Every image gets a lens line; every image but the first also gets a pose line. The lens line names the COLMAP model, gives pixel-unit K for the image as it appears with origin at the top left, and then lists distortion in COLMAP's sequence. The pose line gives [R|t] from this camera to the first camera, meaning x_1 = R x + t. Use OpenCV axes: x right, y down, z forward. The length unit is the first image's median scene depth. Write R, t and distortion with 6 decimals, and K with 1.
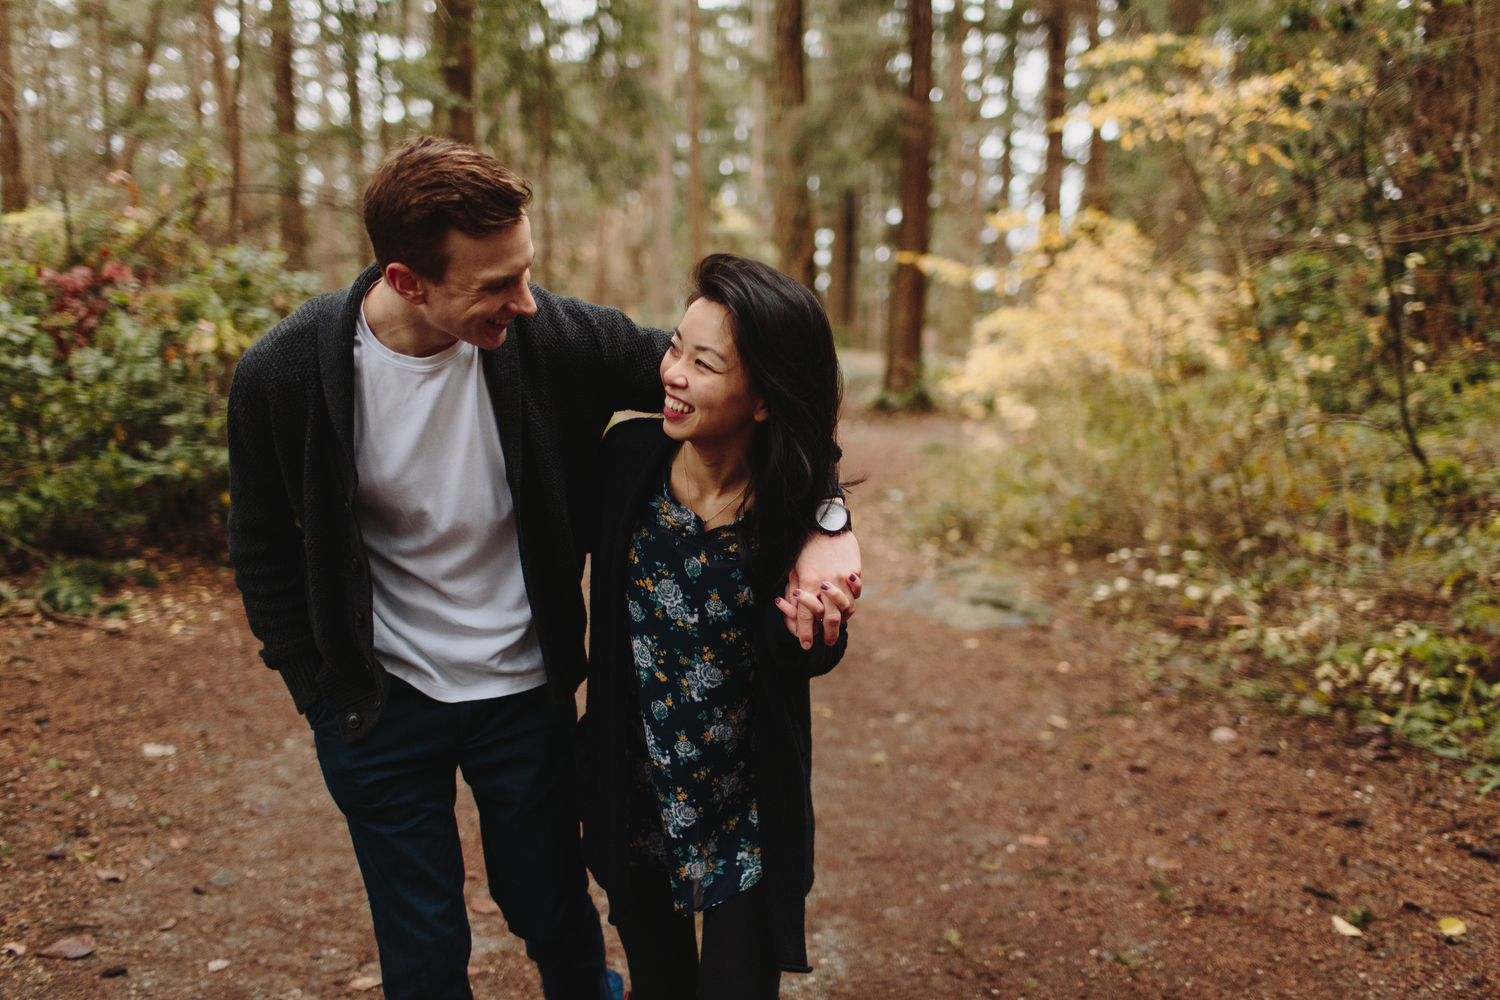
lens RADIAL K [[1434.7, 0, 757.7], [0, 1434.7, 497.4], [0, 0, 1]] dist [0.005250, -0.001293]
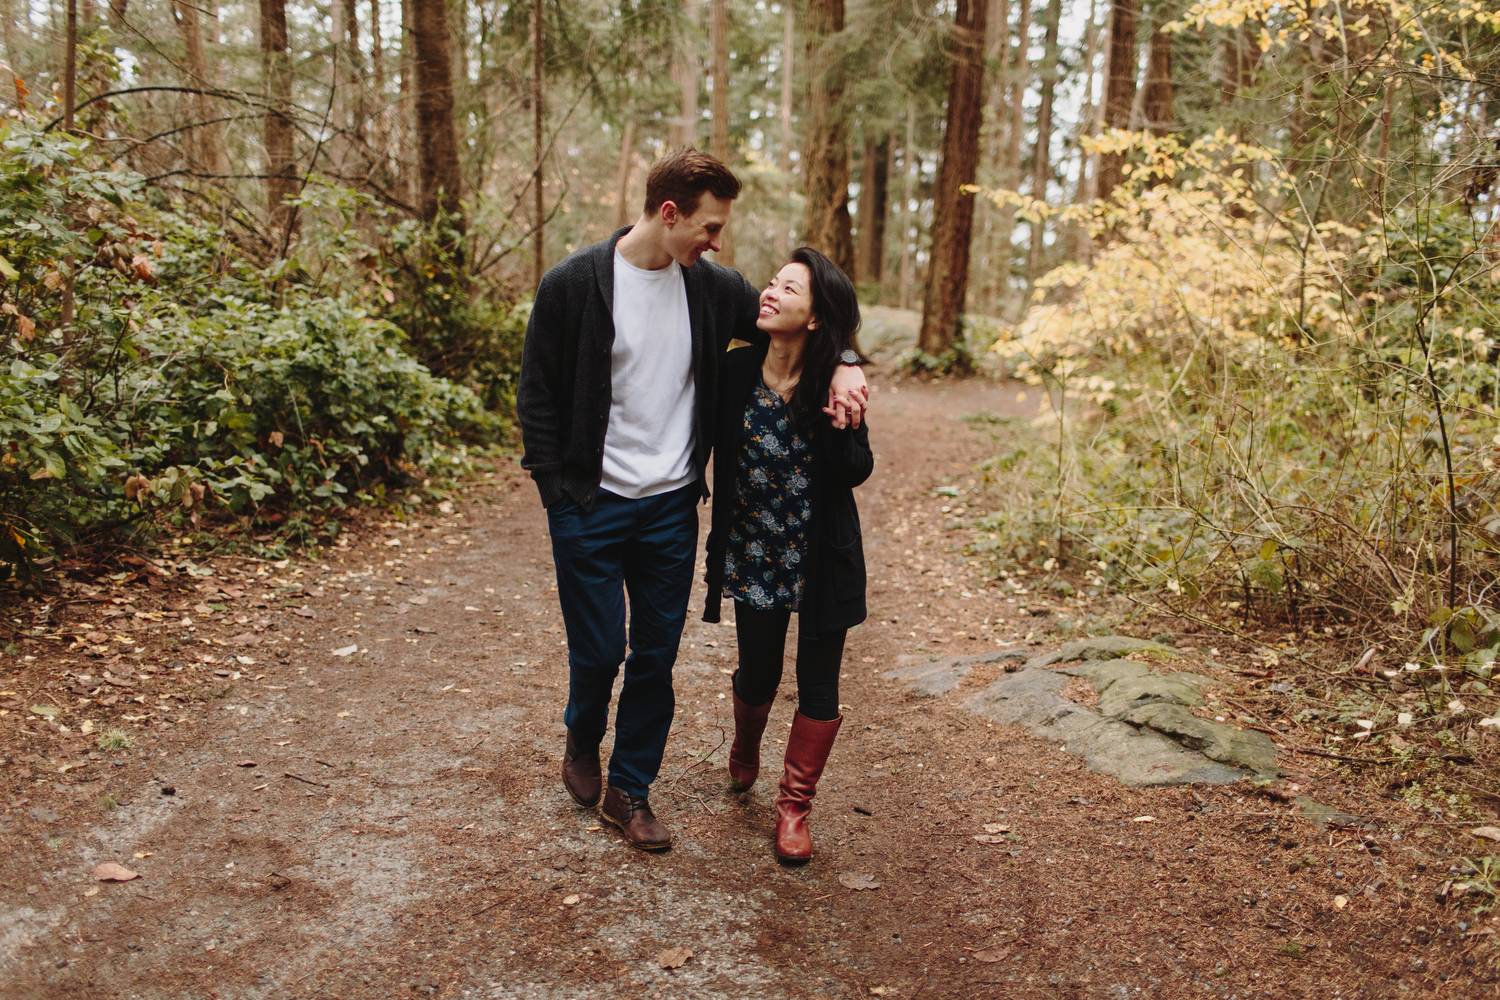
lens RADIAL K [[1432.9, 0, 756.0], [0, 1432.9, 497.4], [0, 0, 1]] dist [0.000492, 0.005711]
pose [[0.999579, 0.024802, -0.015034, -0.000690], [-0.024302, 0.999174, 0.032555, -0.035007], [0.015829, -0.032176, 0.999357, 0.359899]]
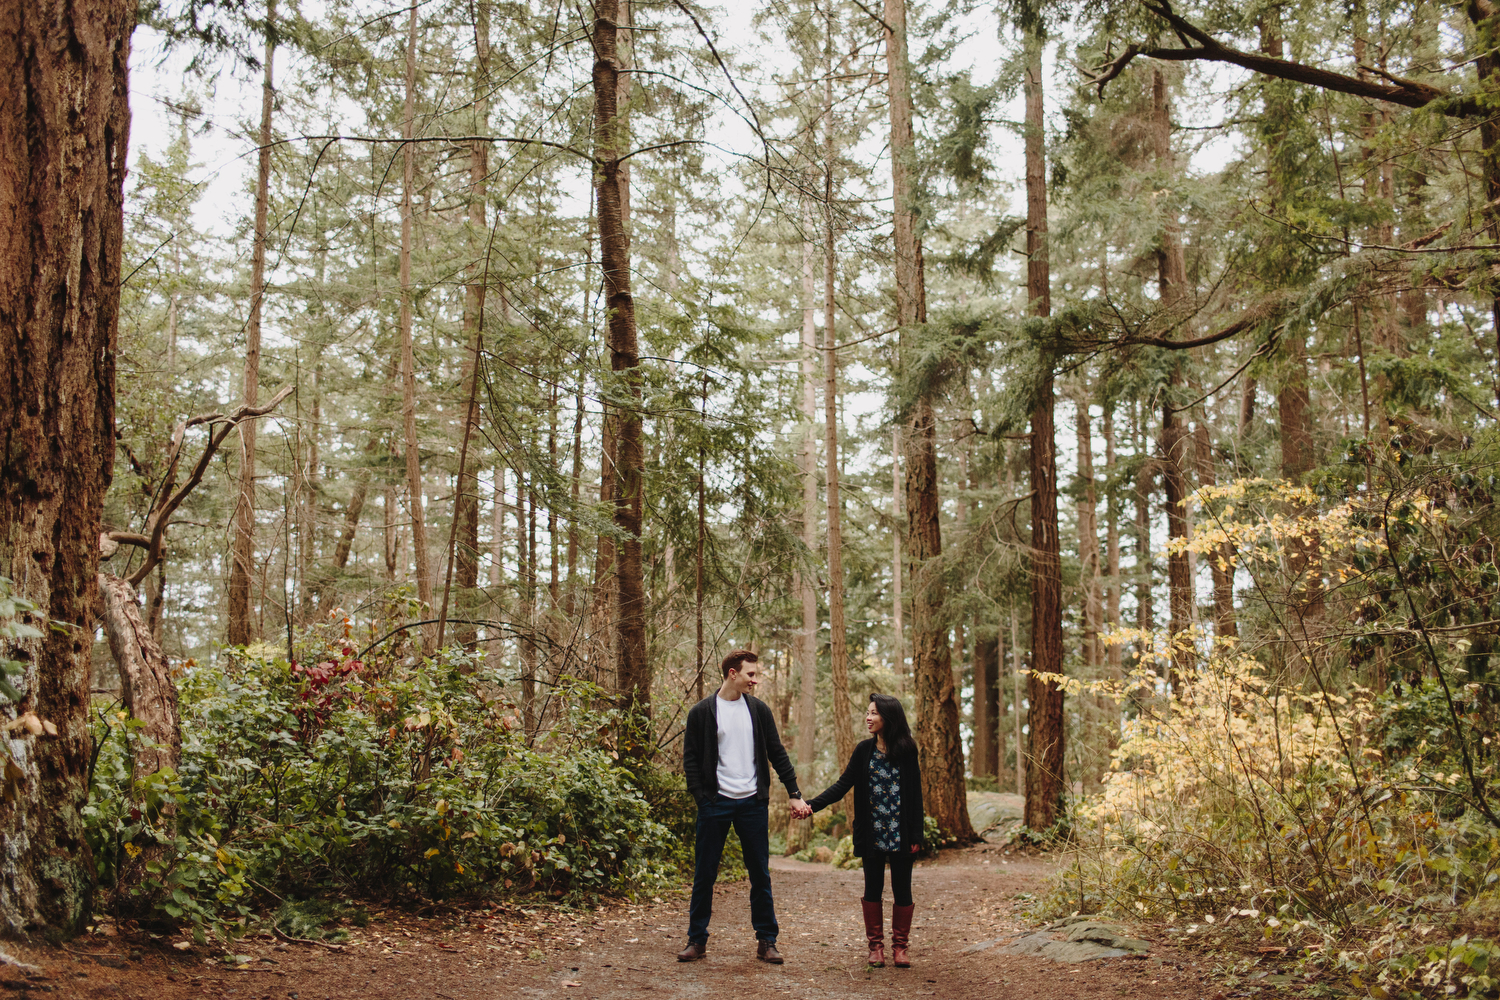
lens RADIAL K [[1425.2, 0, 746.4], [0, 1425.2, 495.6], [0, 0, 1]] dist [-0.001118, 0.001297]
pose [[0.994065, -0.021267, -0.106684, 0.017710], [-0.013251, 0.949730, -0.312790, 0.084436], [0.107974, 0.312347, 0.943812, -0.159670]]
